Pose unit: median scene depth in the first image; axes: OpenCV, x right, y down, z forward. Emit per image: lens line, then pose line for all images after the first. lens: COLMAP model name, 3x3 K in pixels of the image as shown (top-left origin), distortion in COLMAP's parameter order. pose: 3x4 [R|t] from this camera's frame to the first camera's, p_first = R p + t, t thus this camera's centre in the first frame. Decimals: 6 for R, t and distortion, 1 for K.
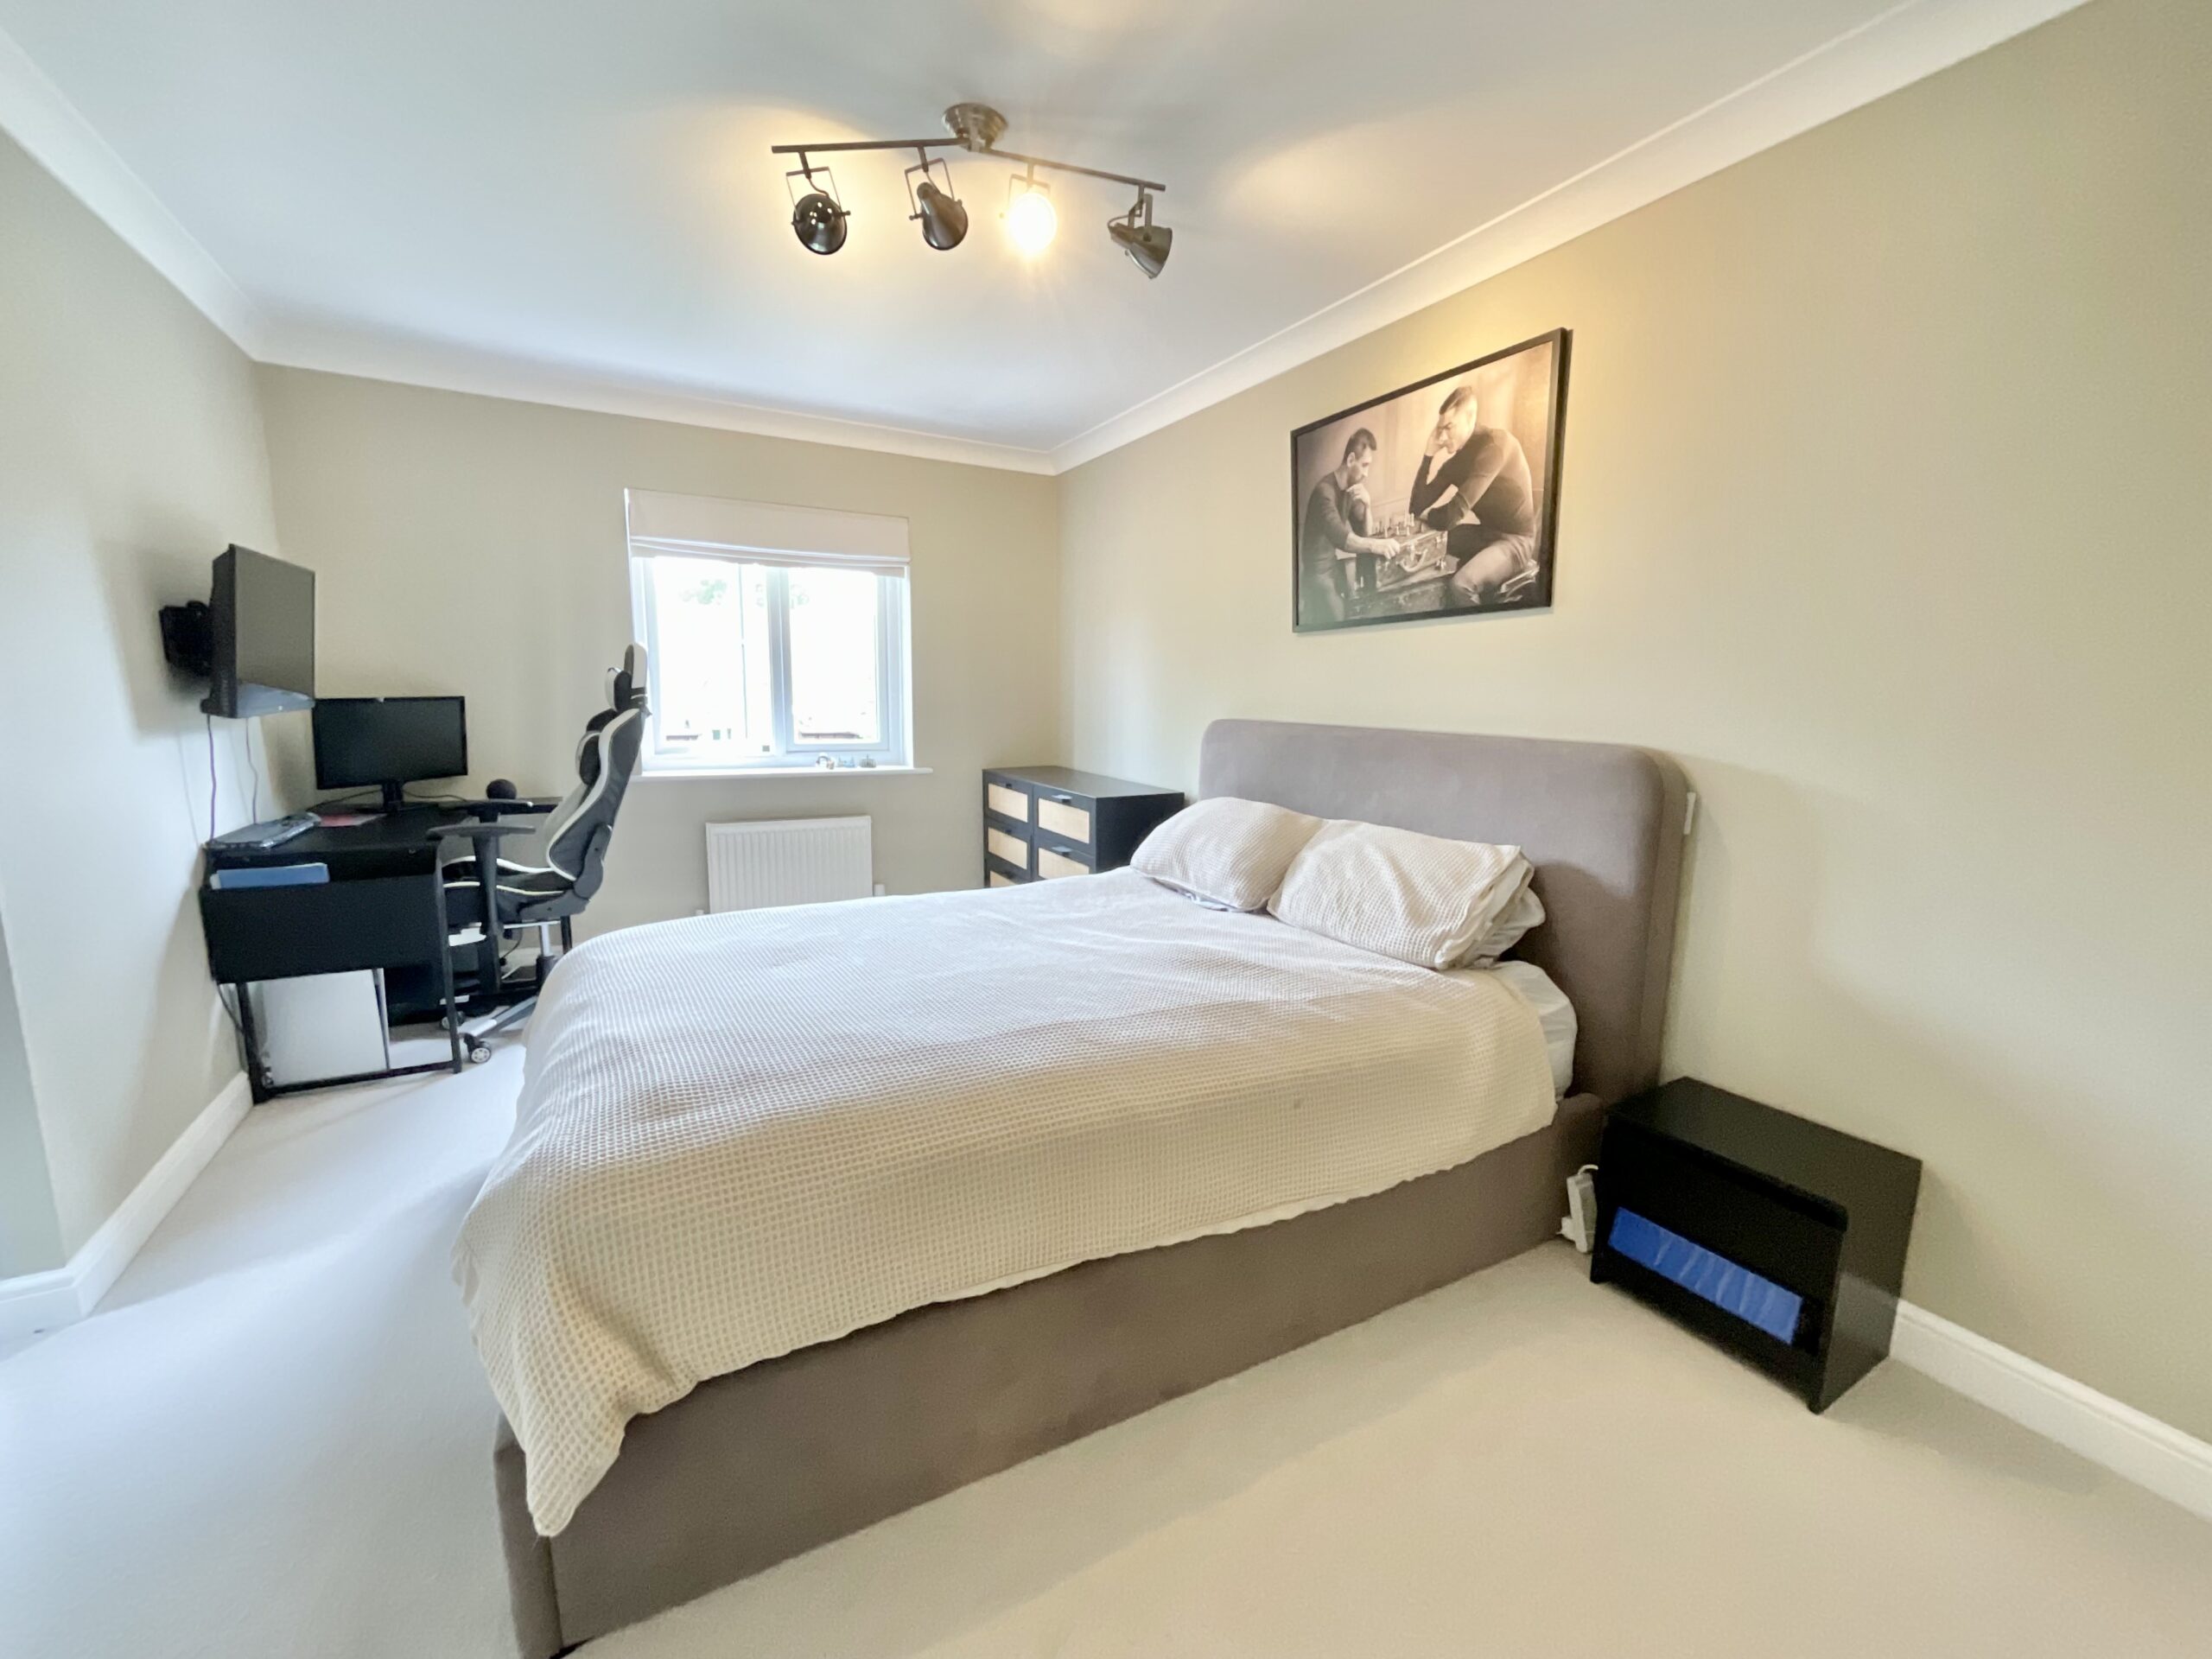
lens RADIAL K [[902.3, 0, 1101.2], [0, 902.3, 831.2], [0, 0, 1]] dist [-0.000469, 0.000872]
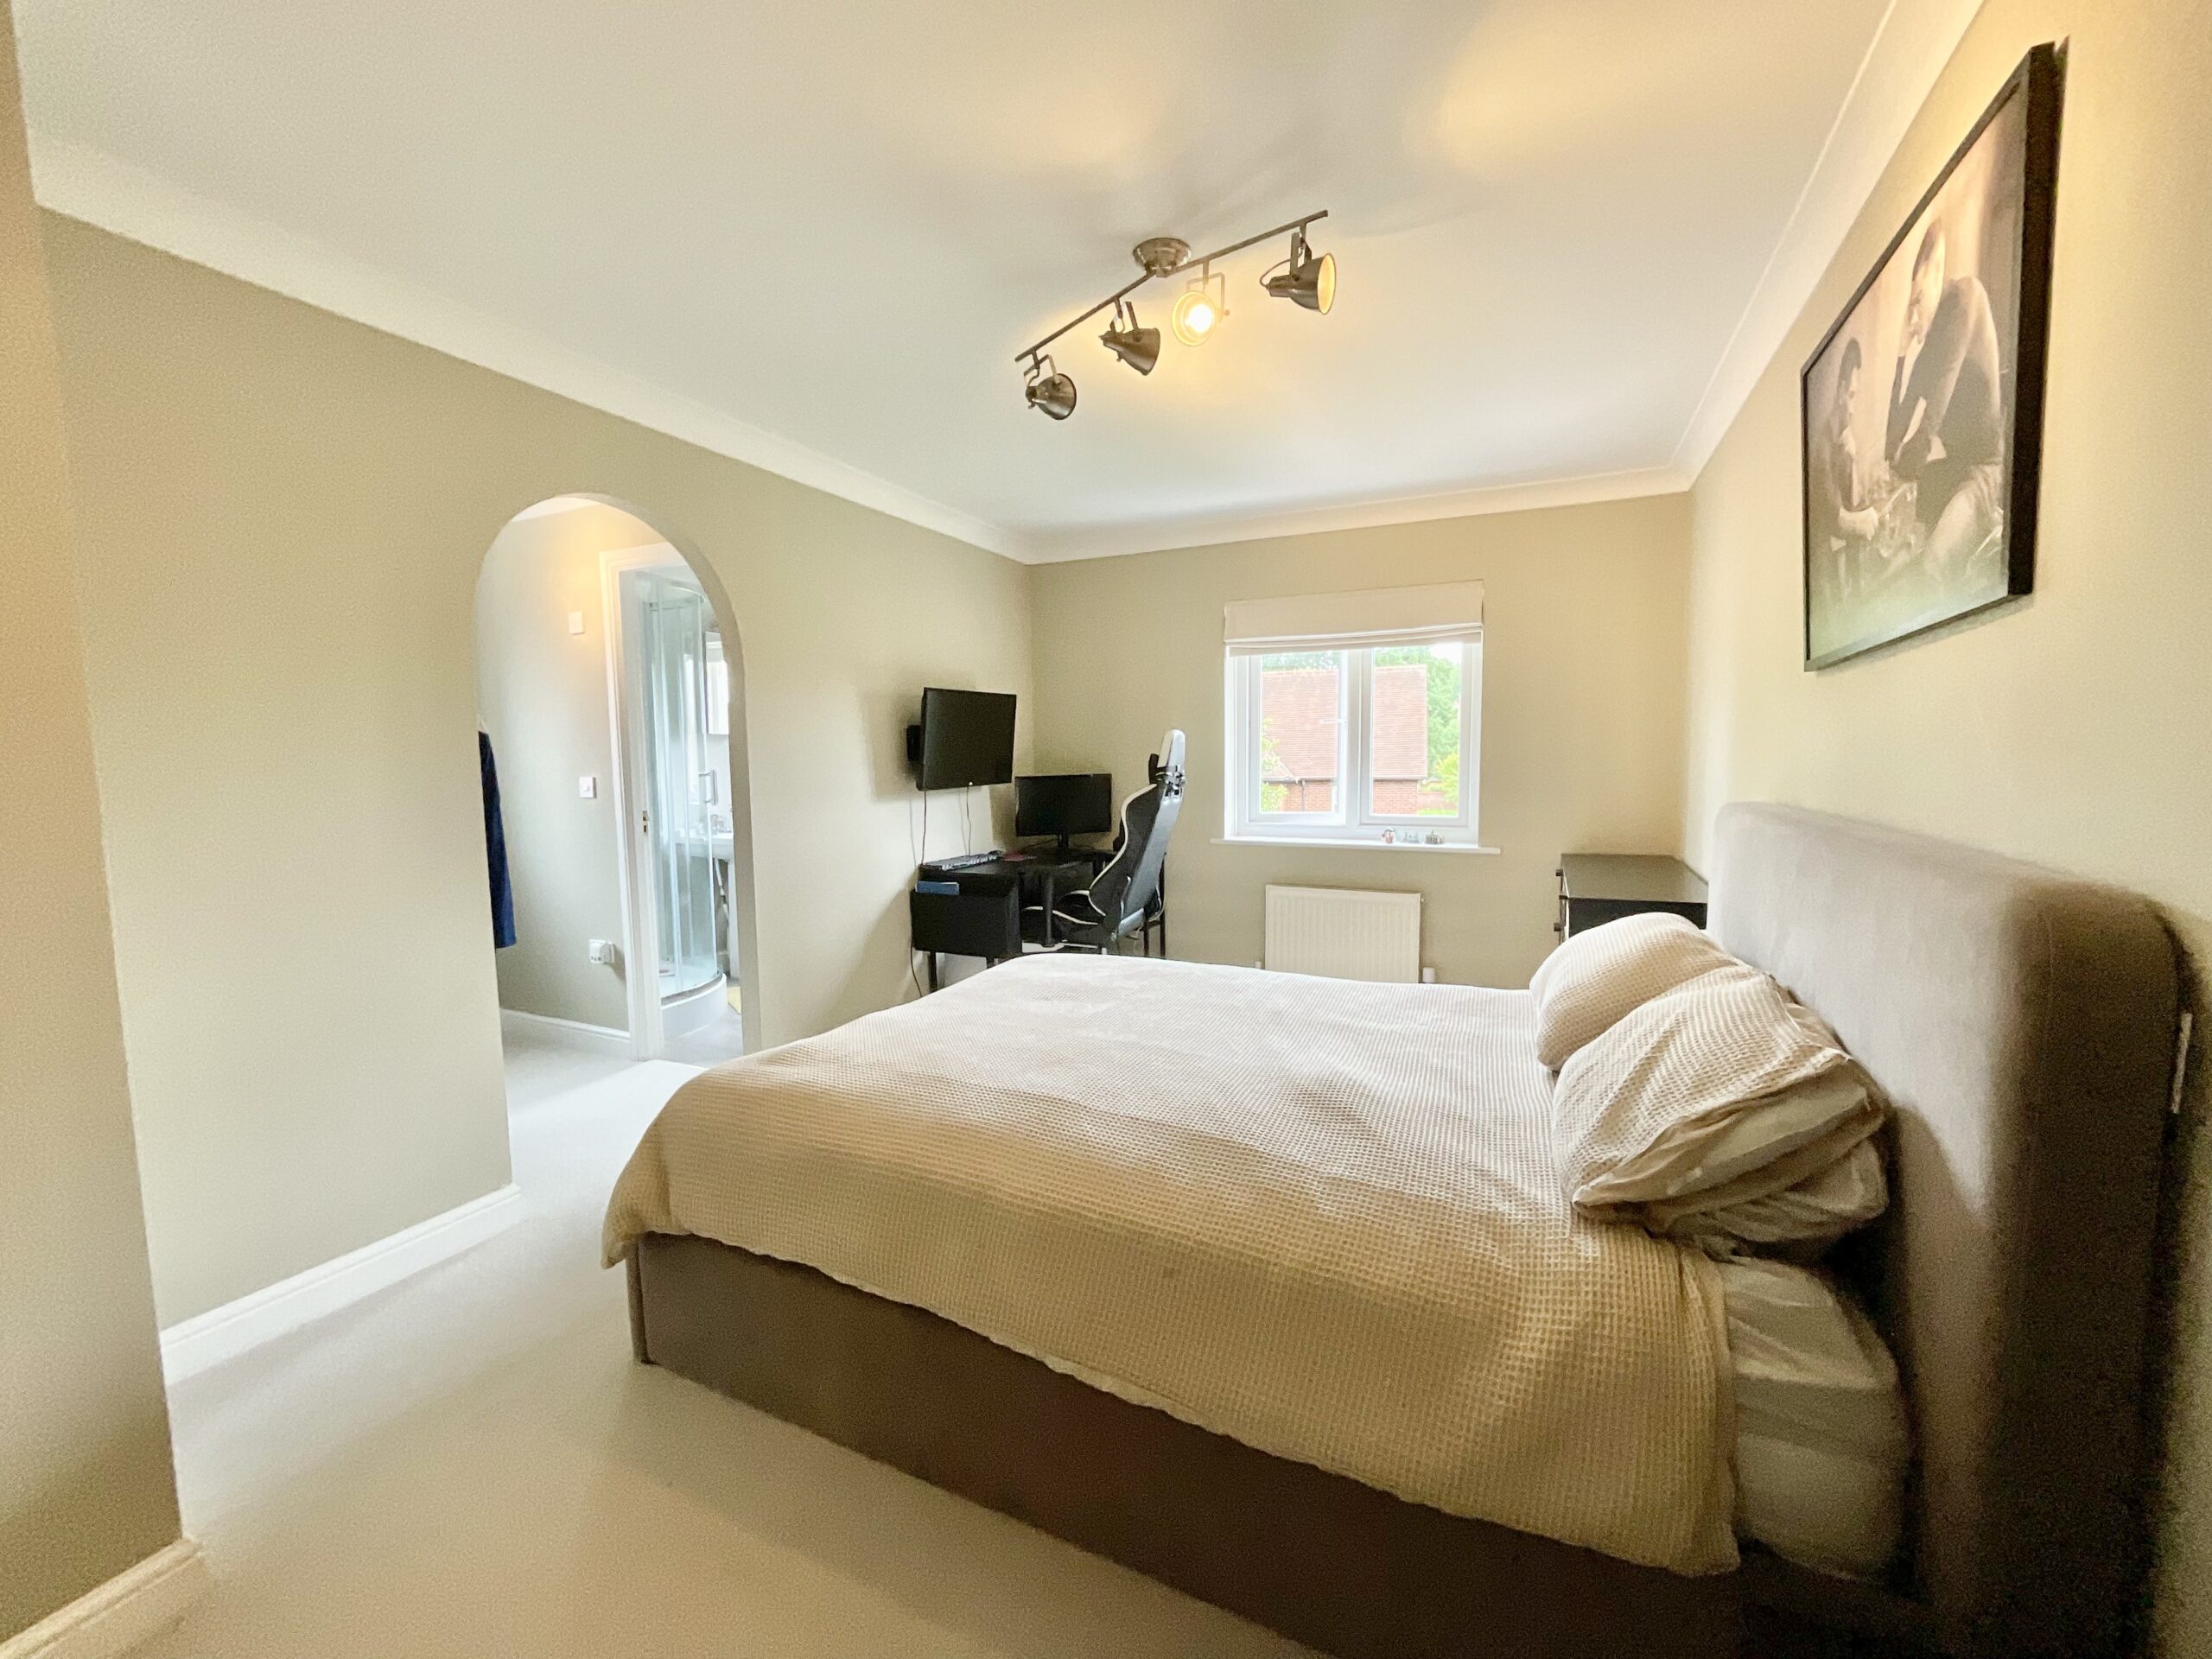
lens RADIAL K [[902.3, 0, 1101.2], [0, 902.3, 831.2], [0, 0, 1]] dist [-0.000469, 0.000872]
pose [[0.584817, 0.046430, -0.809836, 0.561691], [-0.106380, 0.994128, -0.019825, -0.051276], [0.804160, 0.097745, 0.586322, 0.290379]]
